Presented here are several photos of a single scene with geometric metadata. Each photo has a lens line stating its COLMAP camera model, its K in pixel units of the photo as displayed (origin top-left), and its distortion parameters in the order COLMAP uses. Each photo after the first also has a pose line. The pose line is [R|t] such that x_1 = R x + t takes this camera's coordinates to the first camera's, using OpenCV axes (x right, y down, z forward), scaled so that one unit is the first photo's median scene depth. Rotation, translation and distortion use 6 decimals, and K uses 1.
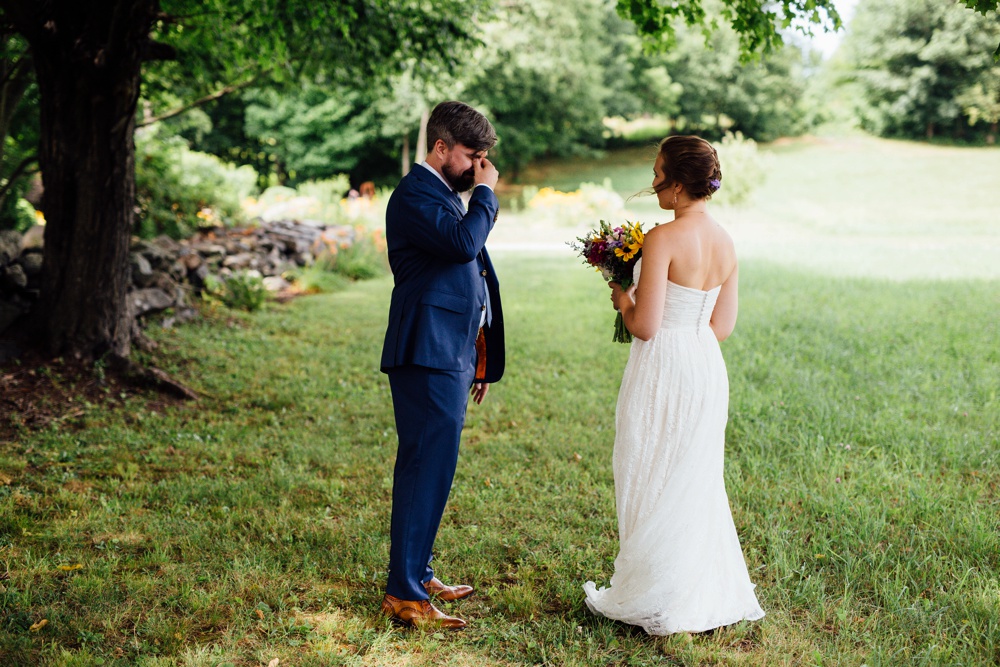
lens RADIAL K [[1894.6, 0, 501.2], [0, 1894.6, 336.9], [0, 0, 1]] dist [0.140844, 0.000000]
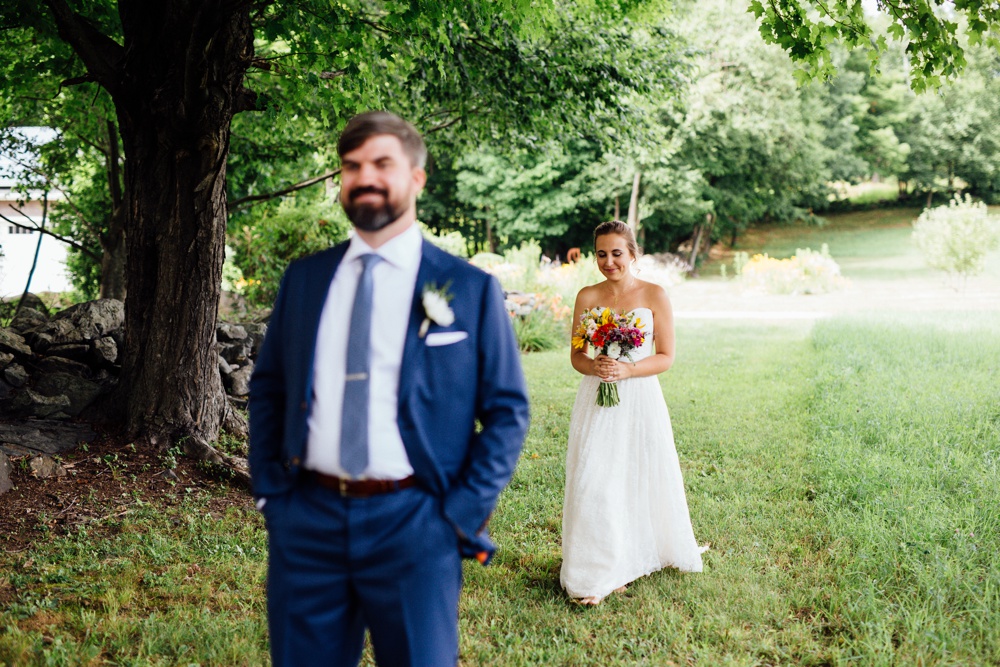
lens RADIAL K [[1427.3, 0, 535.6], [0, 1427.3, 282.8], [0, 0, 1]] dist [0.028061, 0.000000]
pose [[0.976168, 0.004526, -0.216968, 0.069073], [-0.017222, 0.998245, -0.056658, -0.020871], [0.216331, 0.059044, 0.974533, 0.275074]]
